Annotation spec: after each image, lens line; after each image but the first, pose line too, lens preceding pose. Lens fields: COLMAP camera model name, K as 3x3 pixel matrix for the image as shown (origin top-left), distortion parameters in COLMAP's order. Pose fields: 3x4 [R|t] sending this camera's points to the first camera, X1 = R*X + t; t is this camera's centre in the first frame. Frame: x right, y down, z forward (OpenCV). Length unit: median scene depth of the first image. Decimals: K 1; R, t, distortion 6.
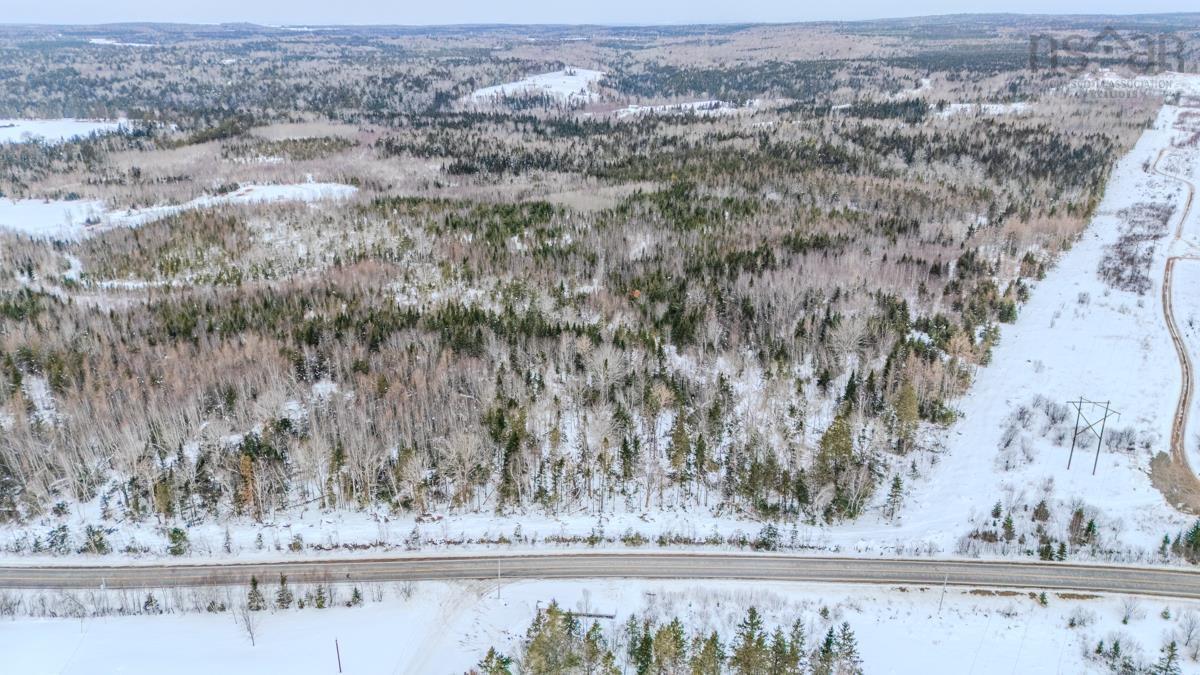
lens RADIAL K [[869.2, 0, 598.2], [0, 869.2, 342.4], [0, 0, 1]] dist [0.090412, -0.075053]
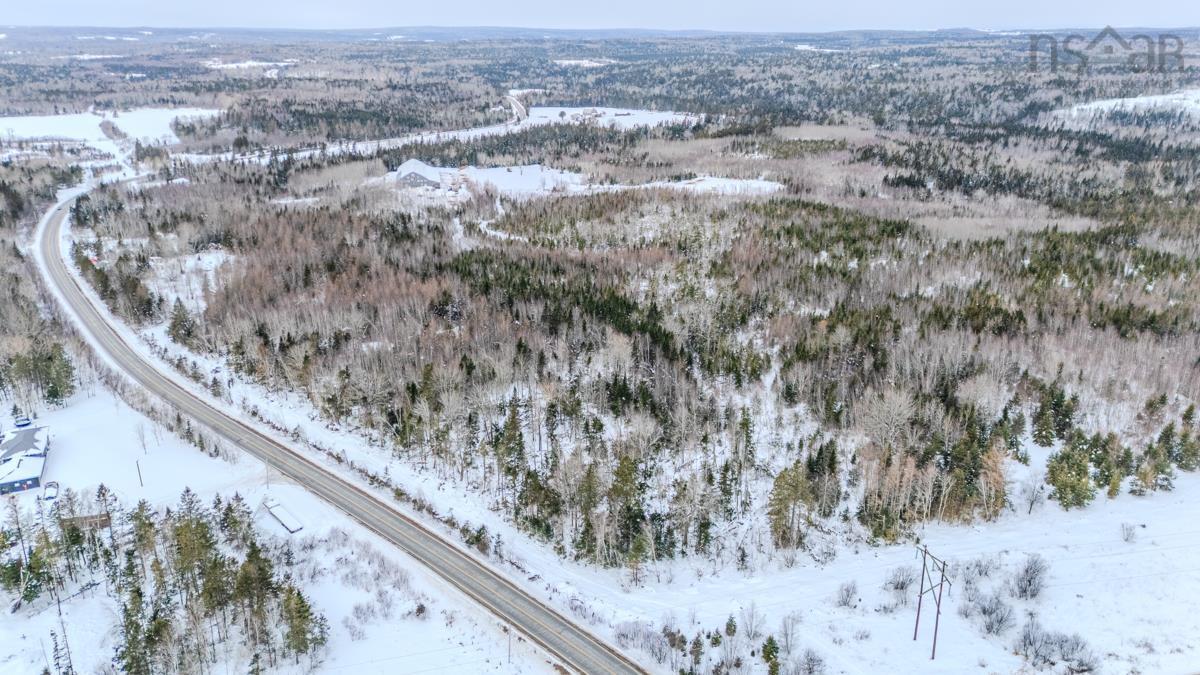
lens RADIAL K [[869.2, 0, 598.2], [0, 869.2, 342.4], [0, 0, 1]] dist [0.090412, -0.075053]
pose [[0.730810, 0.232199, -0.641872, 0.255252], [-0.235403, 0.968407, 0.082303, -0.031922], [0.640704, 0.090951, 0.762382, 0.085397]]
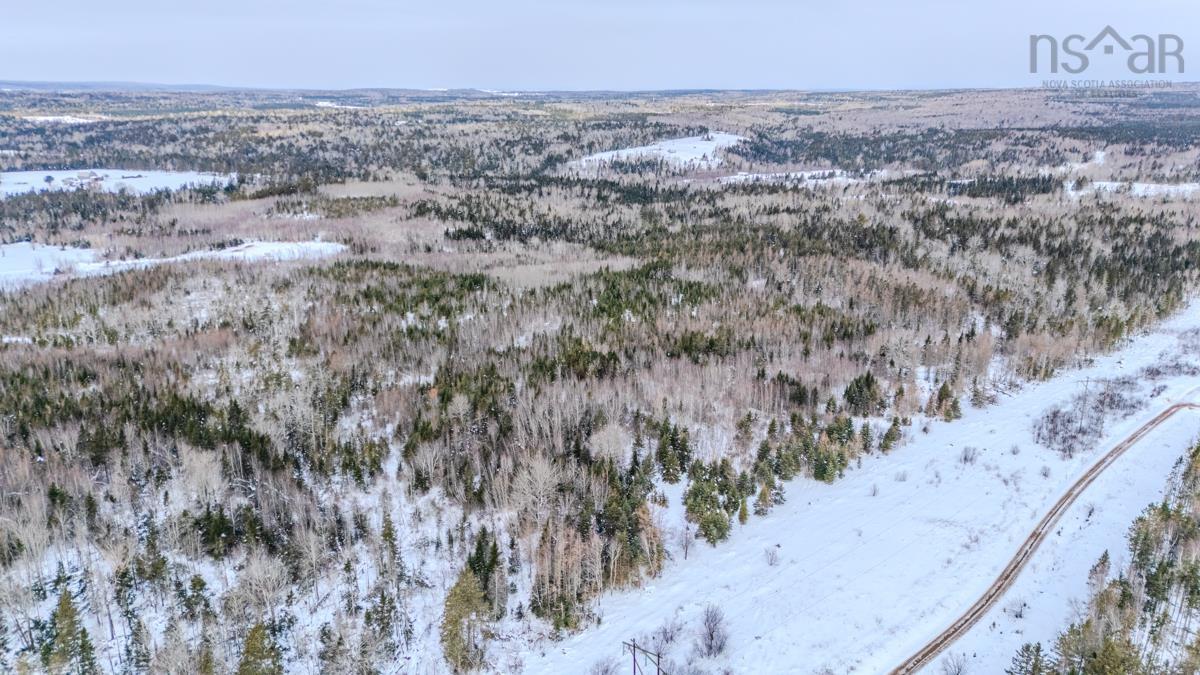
lens RADIAL K [[869.2, 0, 598.2], [0, 869.2, 342.4], [0, 0, 1]] dist [0.090412, -0.075053]
pose [[0.971629, 0.072804, -0.225024, 0.214275], [-0.087637, 0.994541, -0.056636, -0.039467], [0.219672, 0.074750, 0.972706, 0.112086]]
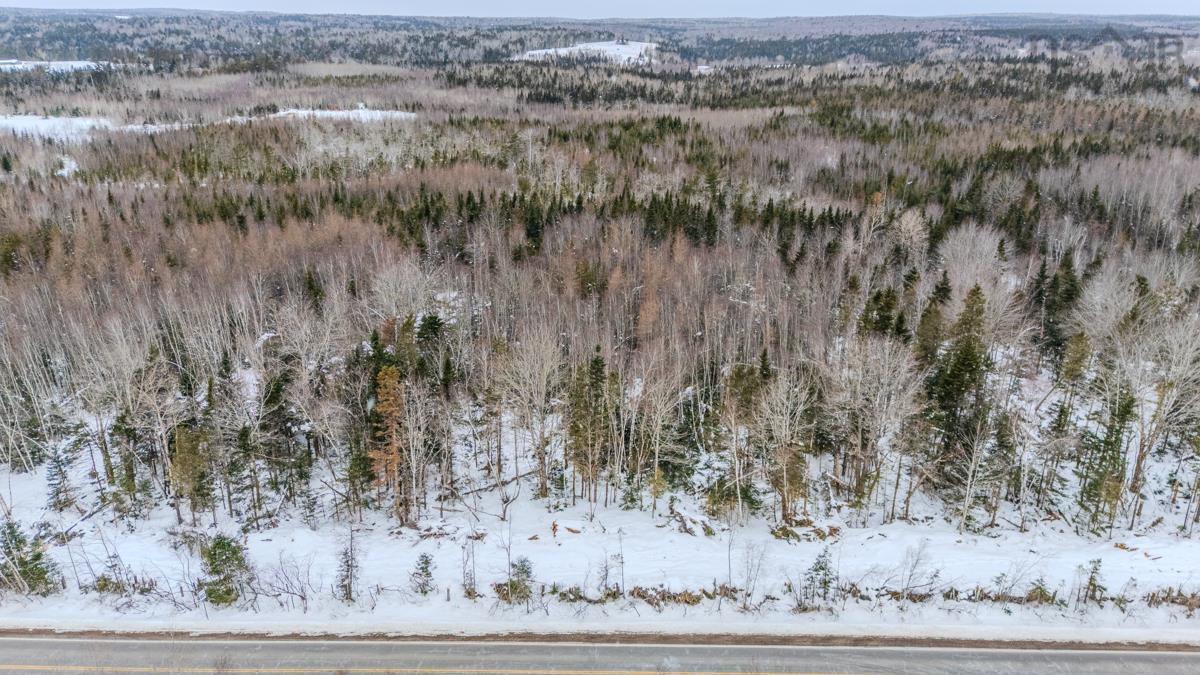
lens RADIAL K [[869.2, 0, 598.2], [0, 869.2, 342.4], [0, 0, 1]] dist [0.090412, -0.075053]
pose [[0.999616, 0.023003, -0.015468, -0.087595], [-0.023049, 0.999730, -0.002818, 0.034640], [0.015399, 0.003174, 0.999876, 0.174927]]
